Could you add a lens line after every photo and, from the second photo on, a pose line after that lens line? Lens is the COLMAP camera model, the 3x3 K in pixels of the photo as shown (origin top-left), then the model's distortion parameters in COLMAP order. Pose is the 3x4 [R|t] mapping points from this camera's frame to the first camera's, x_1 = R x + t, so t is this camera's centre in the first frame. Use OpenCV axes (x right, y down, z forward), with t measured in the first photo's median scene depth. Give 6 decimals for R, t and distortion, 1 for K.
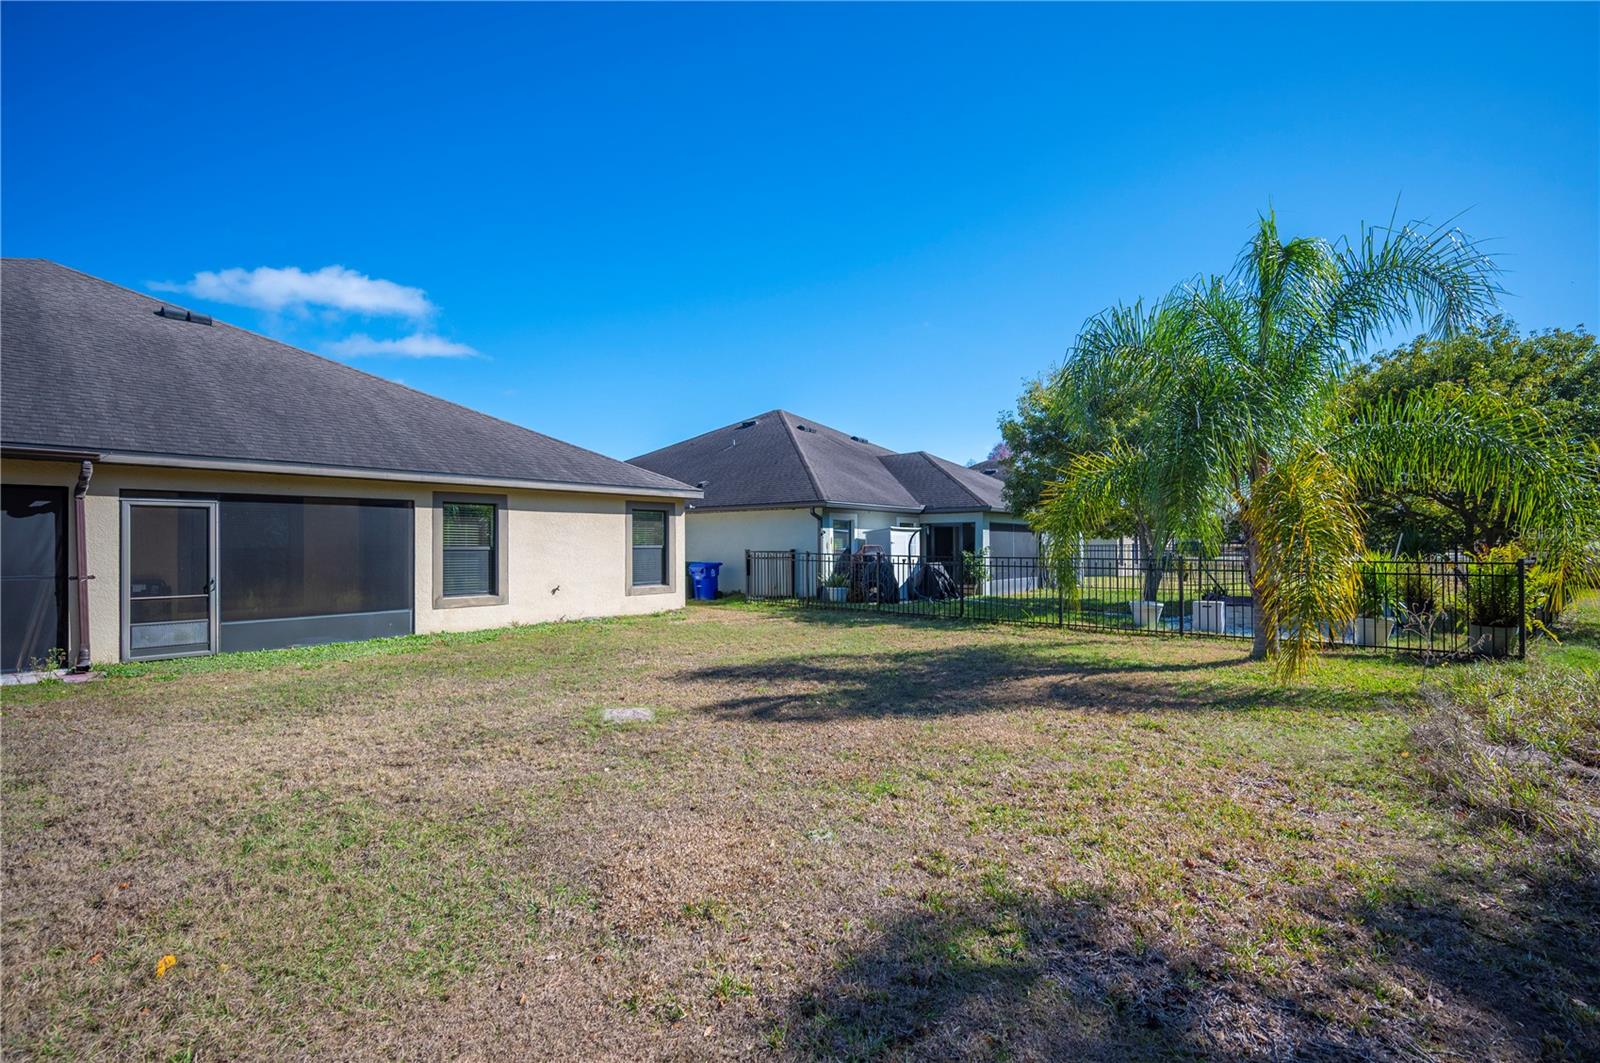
lens RADIAL K [[719.1, 0, 788.1], [0, 719.1, 540.1], [0, 0, 1]] dist [-0.001416, -0.000518]
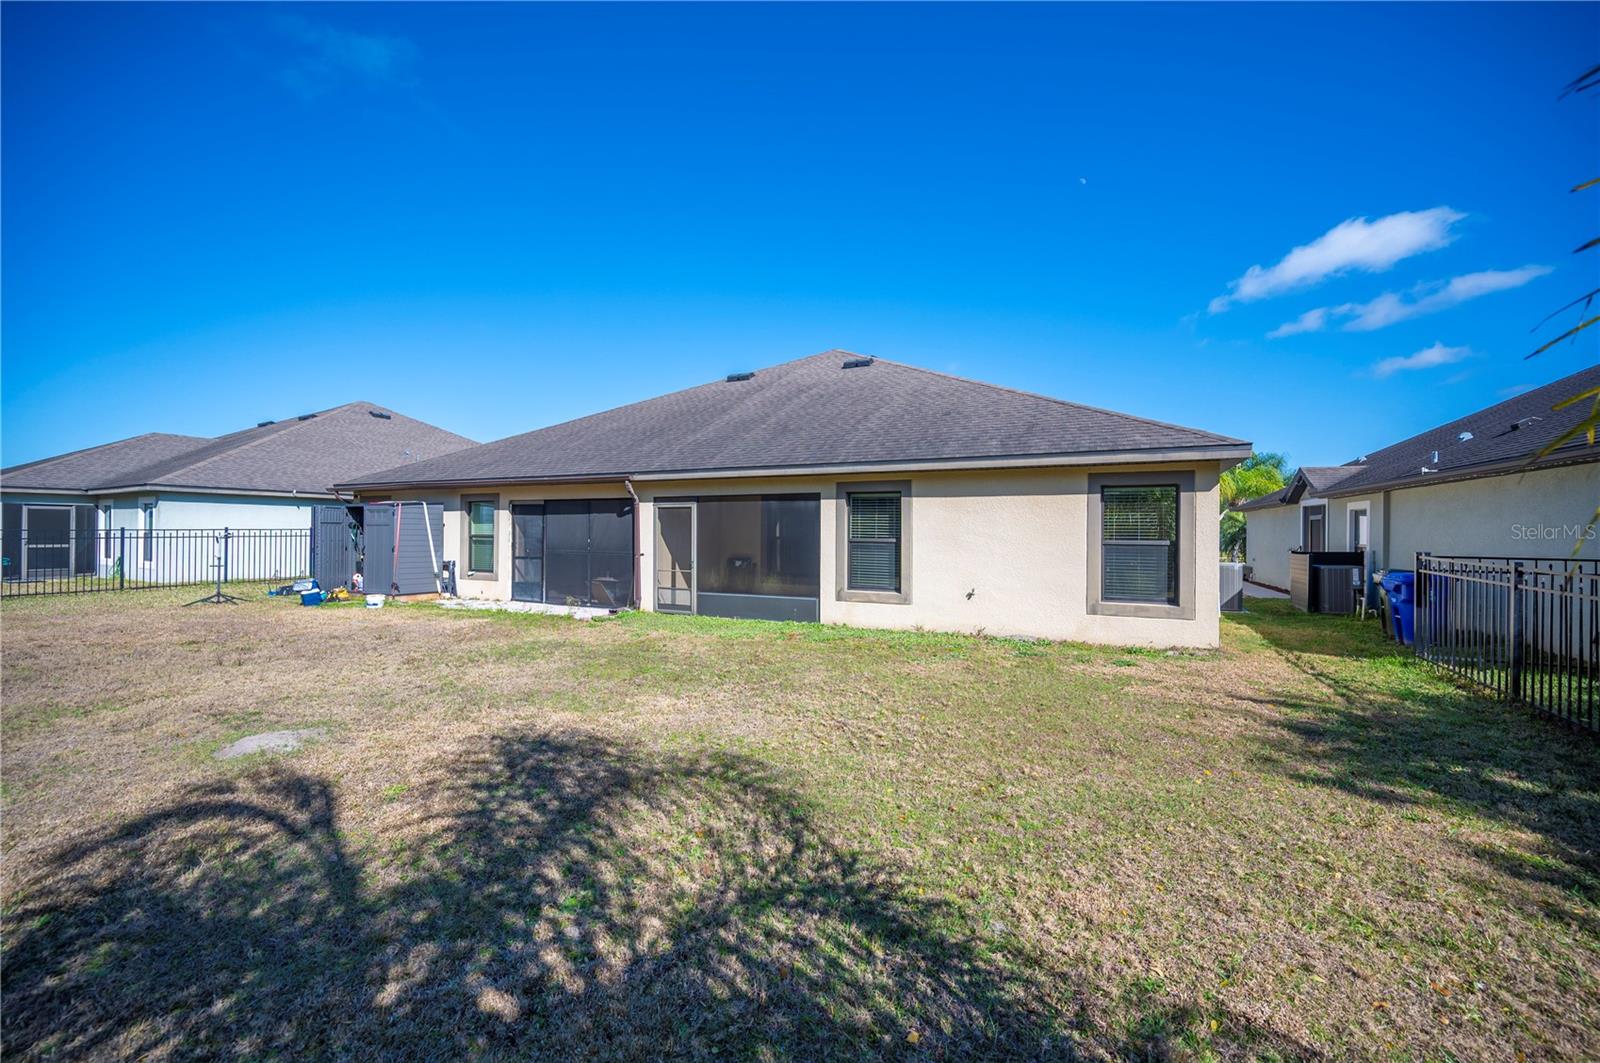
lens RADIAL K [[636.4, 0, 793.5], [0, 636.4, 533.1], [0, 0, 1]] dist [-0.000614, 0.000127]
pose [[0.278245, 0.015539, -0.960384, 0.346517], [0.004052, 0.999841, 0.017351, -0.013754], [0.960502, -0.008720, 0.278138, 0.713467]]
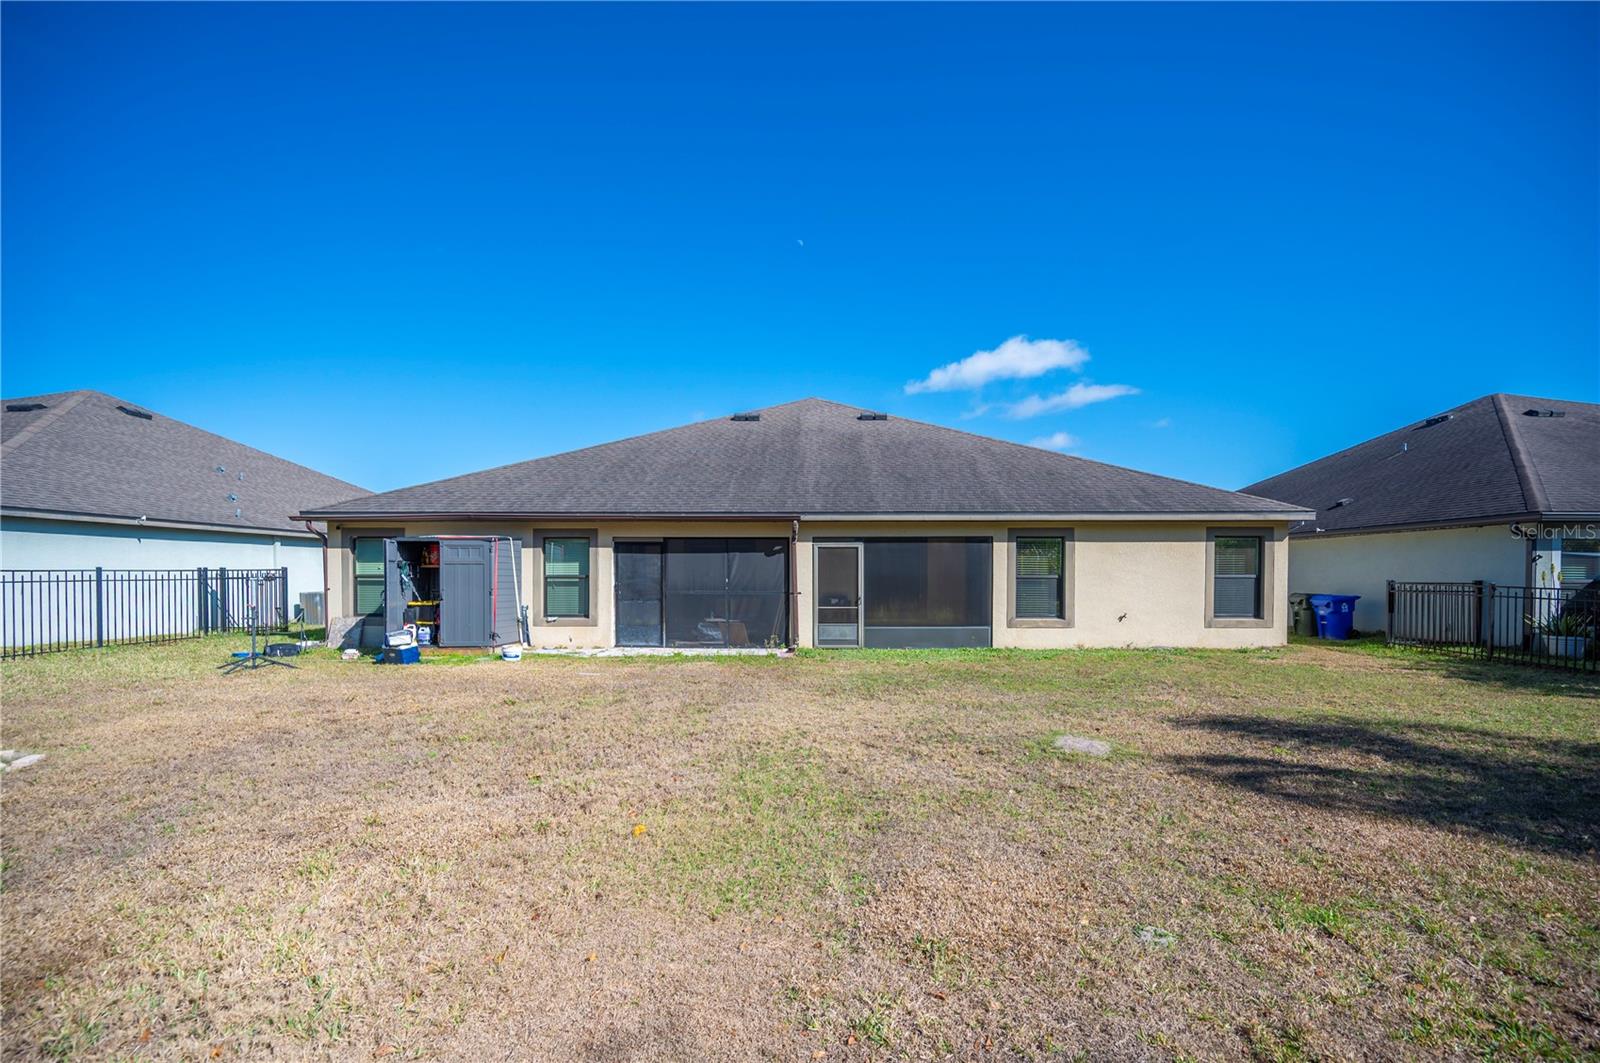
lens RADIAL K [[636.4, 0, 800.3], [0, 636.4, 585.1], [0, 0, 1]] dist [-0.000614, 0.000127]
pose [[0.648581, 0.016582, -0.760965, 0.083318], [0.002163, 0.999718, 0.023629, 0.000271], [0.761143, -0.016971, 0.648362, 0.062835]]
